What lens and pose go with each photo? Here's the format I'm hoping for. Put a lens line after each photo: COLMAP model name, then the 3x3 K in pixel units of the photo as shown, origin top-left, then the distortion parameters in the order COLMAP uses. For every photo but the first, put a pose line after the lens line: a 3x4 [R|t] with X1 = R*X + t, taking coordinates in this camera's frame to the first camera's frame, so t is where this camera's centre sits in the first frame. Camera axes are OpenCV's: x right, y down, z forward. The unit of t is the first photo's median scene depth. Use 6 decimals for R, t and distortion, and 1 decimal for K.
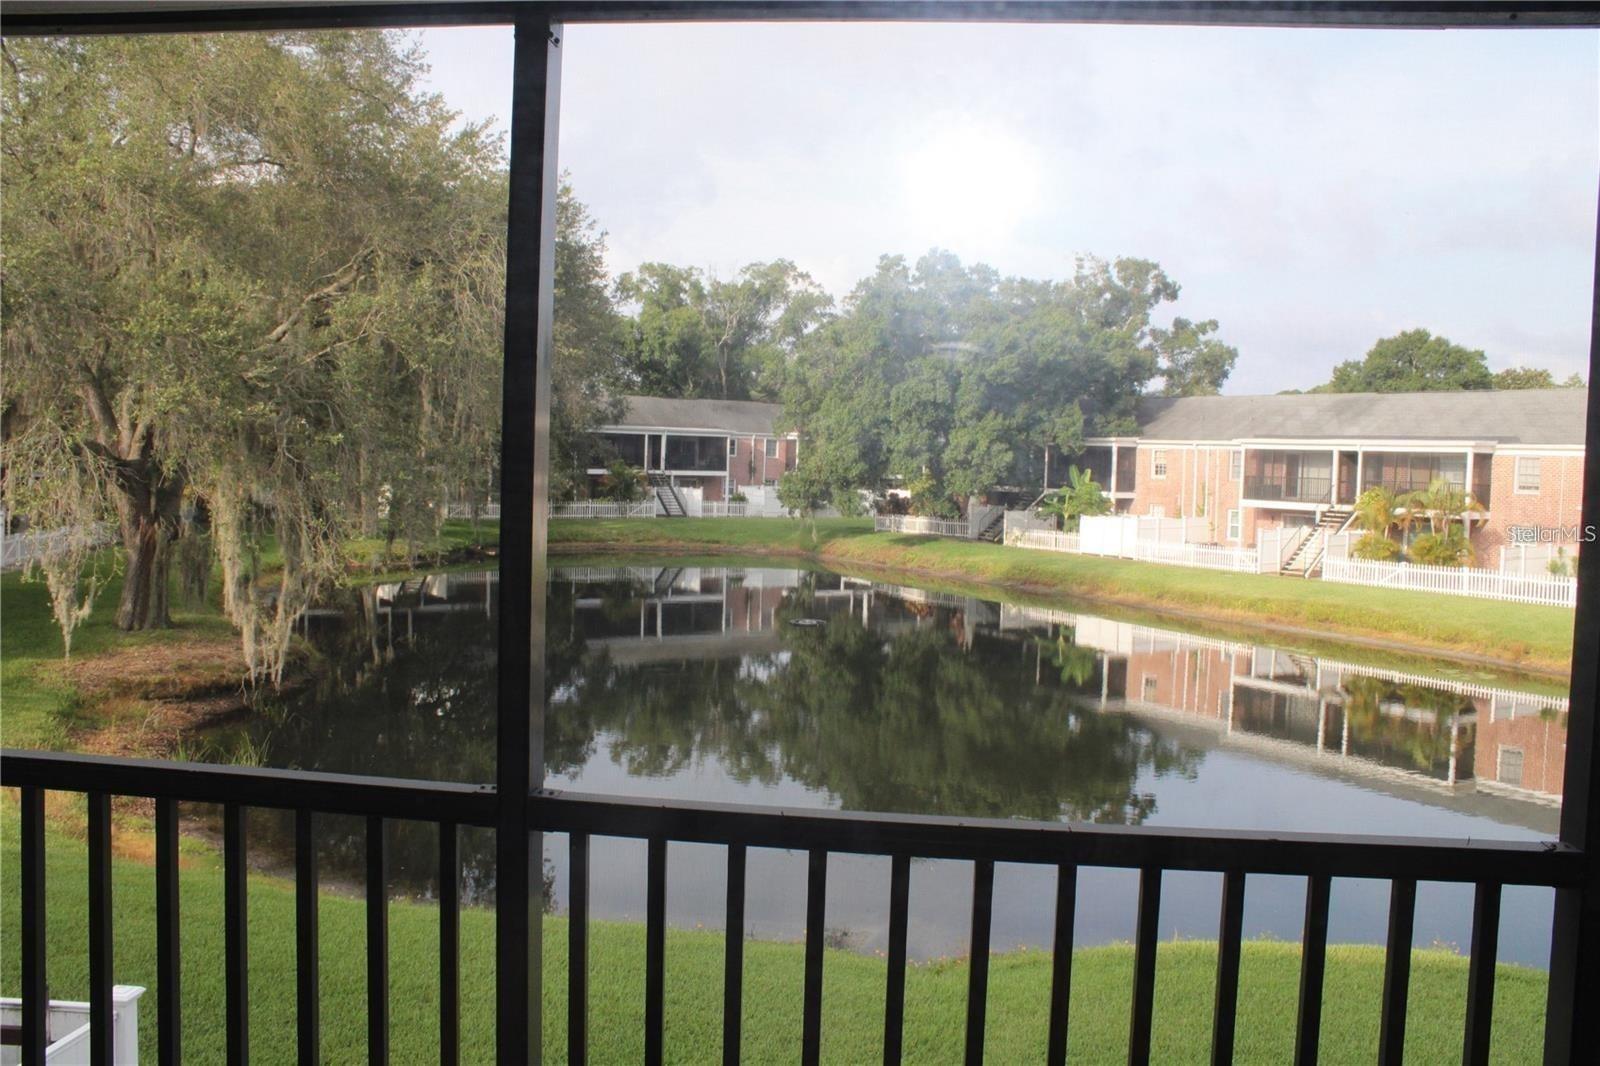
lens RADIAL K [[1304.3, 0, 800.0], [0, 1304.3, 533.0], [0, 0, 1]] dist [-0.147653, 0.128580]
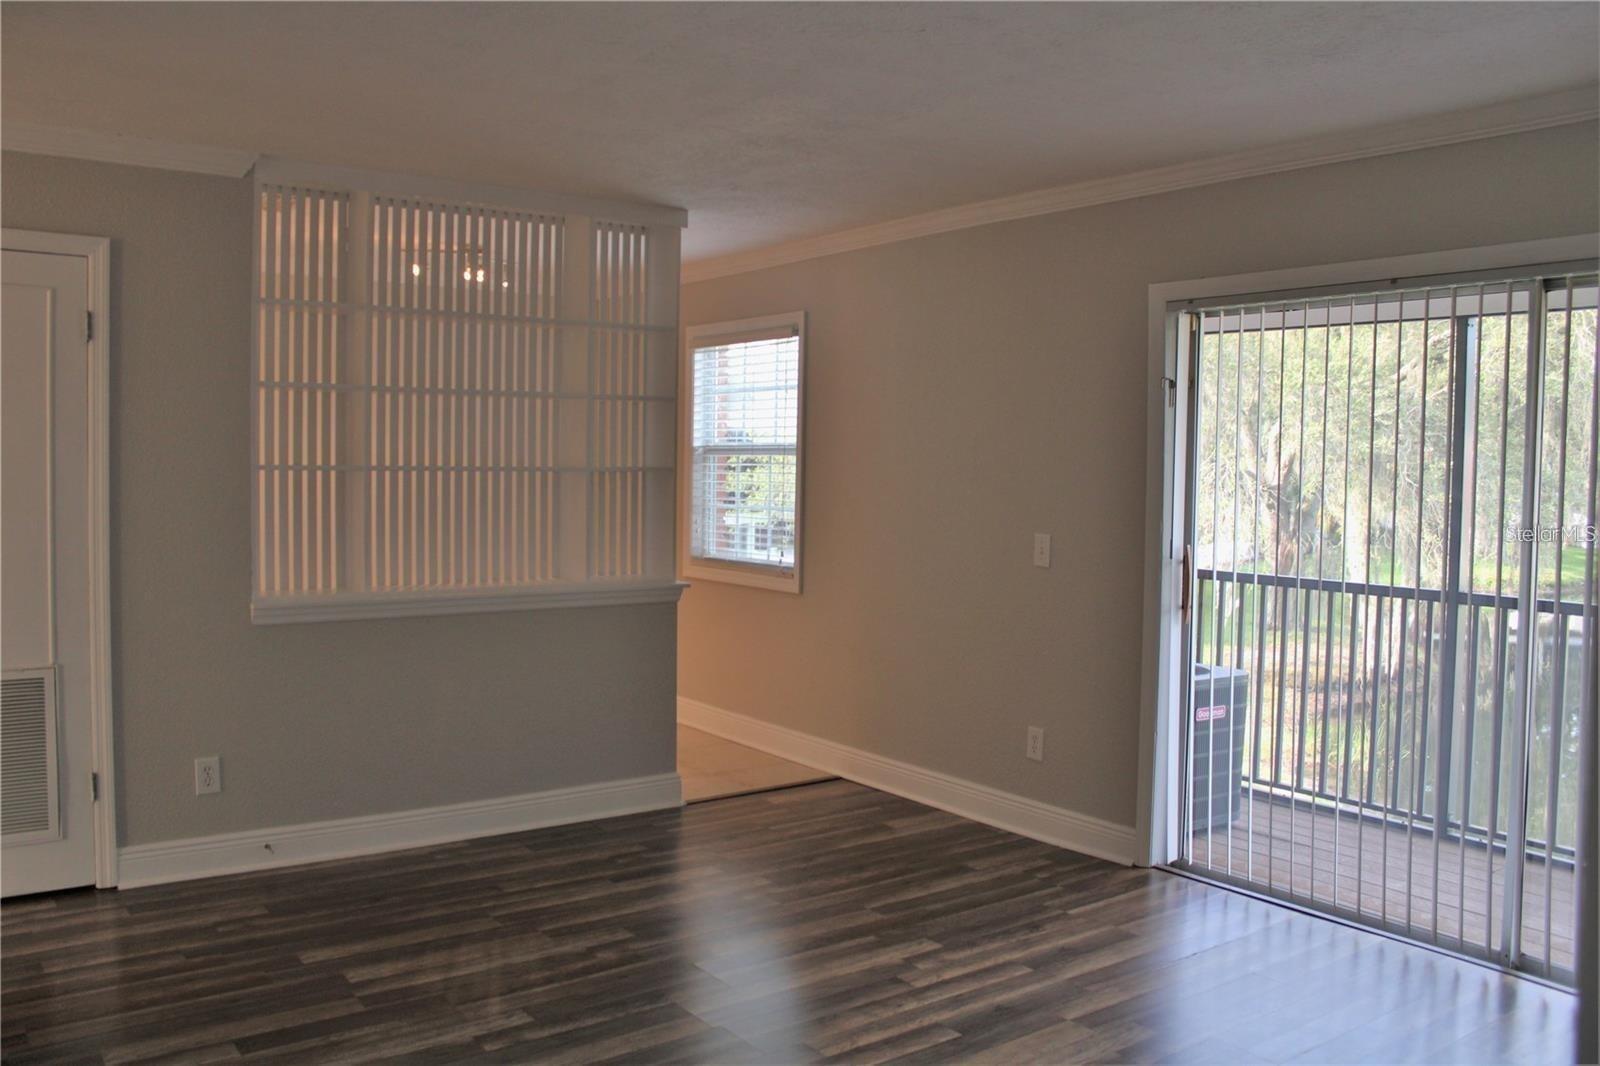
lens RADIAL K [[1304.3, 0, 800.0], [0, 1304.3, 533.0], [0, 0, 1]] dist [-0.147653, 0.128580]
pose [[0.671102, 0.003387, -0.741357, 0.065175], [-0.018084, 0.999767, -0.011803, 0.010305], [0.741144, 0.021328, 0.671007, -0.142731]]
